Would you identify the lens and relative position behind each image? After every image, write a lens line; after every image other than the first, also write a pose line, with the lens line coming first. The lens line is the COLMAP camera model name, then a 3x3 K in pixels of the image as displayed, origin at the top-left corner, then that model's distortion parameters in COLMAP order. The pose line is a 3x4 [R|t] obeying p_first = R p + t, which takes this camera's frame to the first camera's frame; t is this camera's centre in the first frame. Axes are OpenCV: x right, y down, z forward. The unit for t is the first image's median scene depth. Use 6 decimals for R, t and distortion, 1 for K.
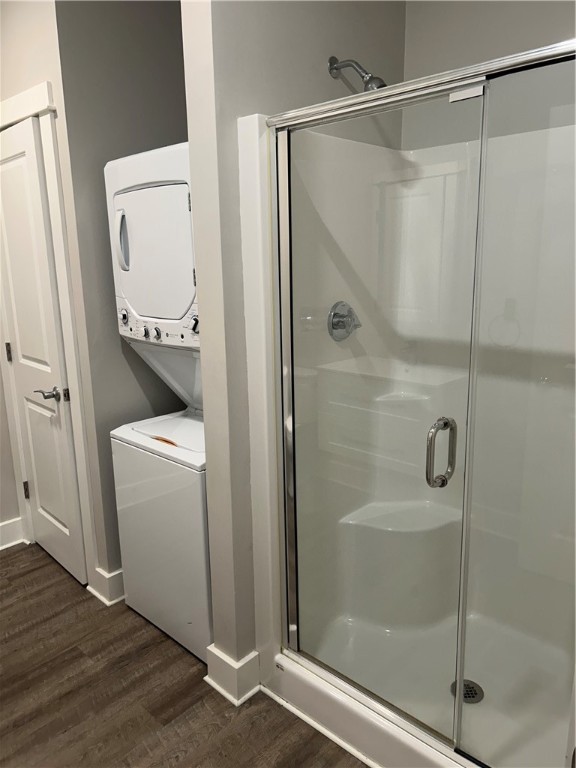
lens RADIAL K [[584.1, 0, 286.1], [0, 584.1, 383.5], [0, 0, 1]] dist [0.027771, -0.033287]
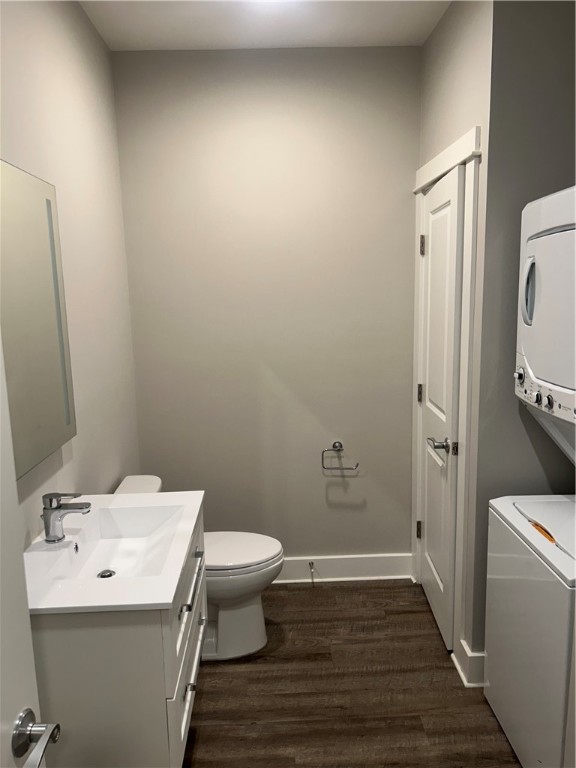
lens RADIAL K [[584.1, 0, 288.2], [0, 584.1, 383.1], [0, 0, 1]] dist [0.027771, -0.033287]
pose [[0.715010, 0.120290, -0.688688, 0.074196], [-0.154299, 0.987947, 0.012364, -0.056445], [0.681874, 0.097423, 0.724952, 0.118127]]
